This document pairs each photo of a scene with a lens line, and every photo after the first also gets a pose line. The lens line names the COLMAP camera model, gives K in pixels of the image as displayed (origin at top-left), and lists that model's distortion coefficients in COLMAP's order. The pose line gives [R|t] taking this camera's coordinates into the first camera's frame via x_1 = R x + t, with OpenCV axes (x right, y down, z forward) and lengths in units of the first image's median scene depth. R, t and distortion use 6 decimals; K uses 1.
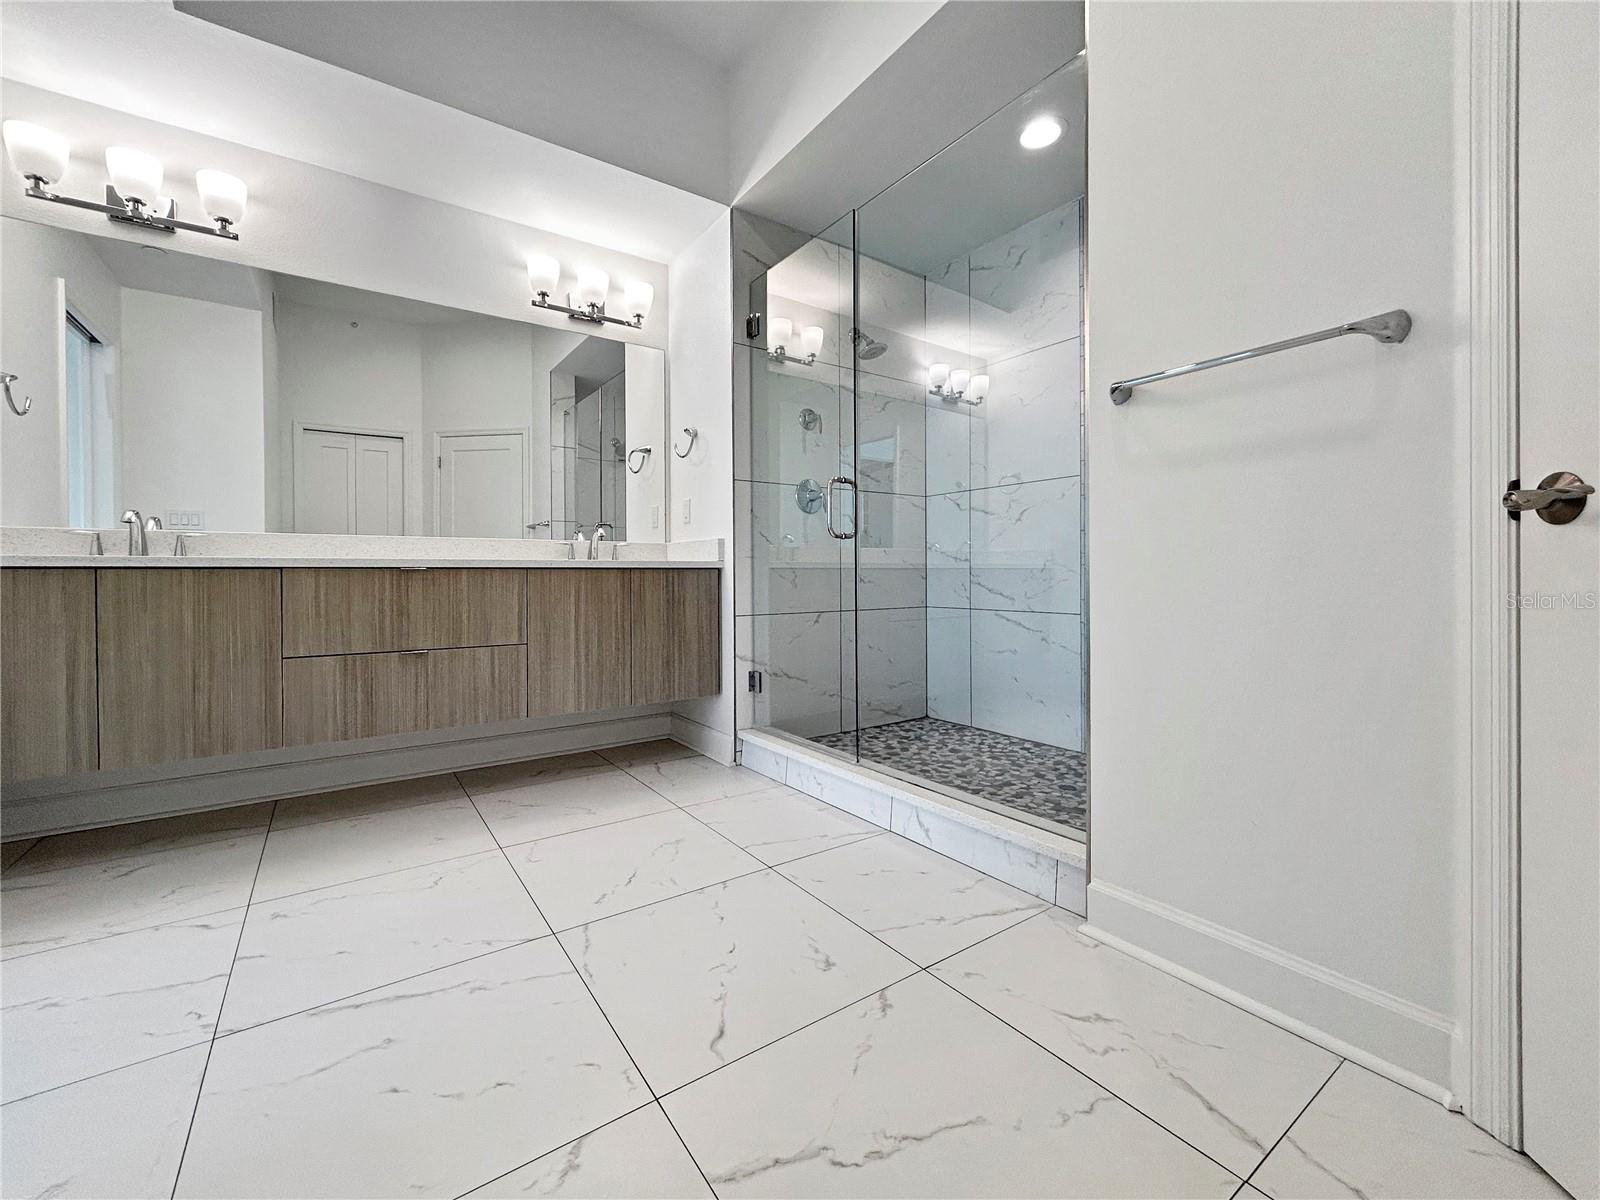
lens RADIAL K [[660.1, 0, 797.6], [0, 660.1, 578.7], [0, 0, 1]] dist [-0.002402, -0.000589]
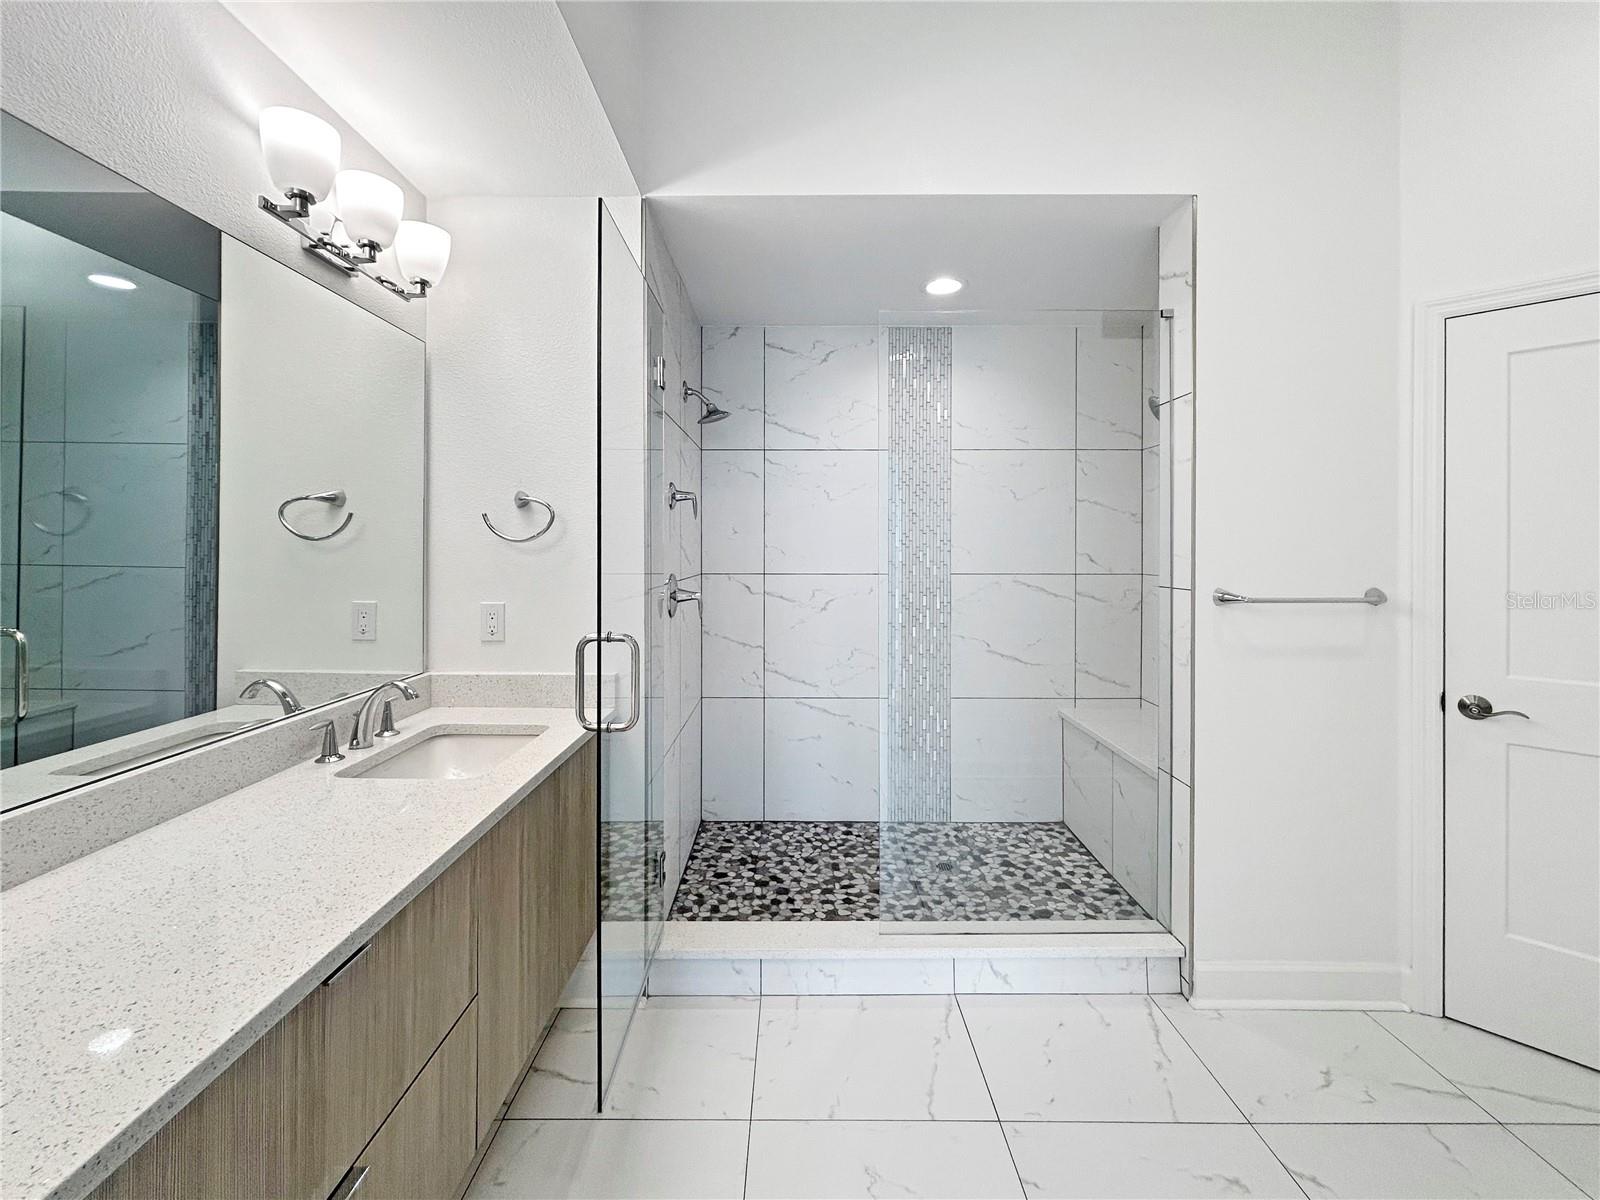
lens RADIAL K [[670.0, 0, 797.5], [0, 670.0, 551.3], [0, 0, 1]] dist [0.002032, 0.000375]
pose [[0.577252, 0.004878, 0.816551, -0.709599], [-0.001662, 0.999987, -0.004799, -0.228154], [-0.816564, 0.001413, 0.577253, 0.565052]]
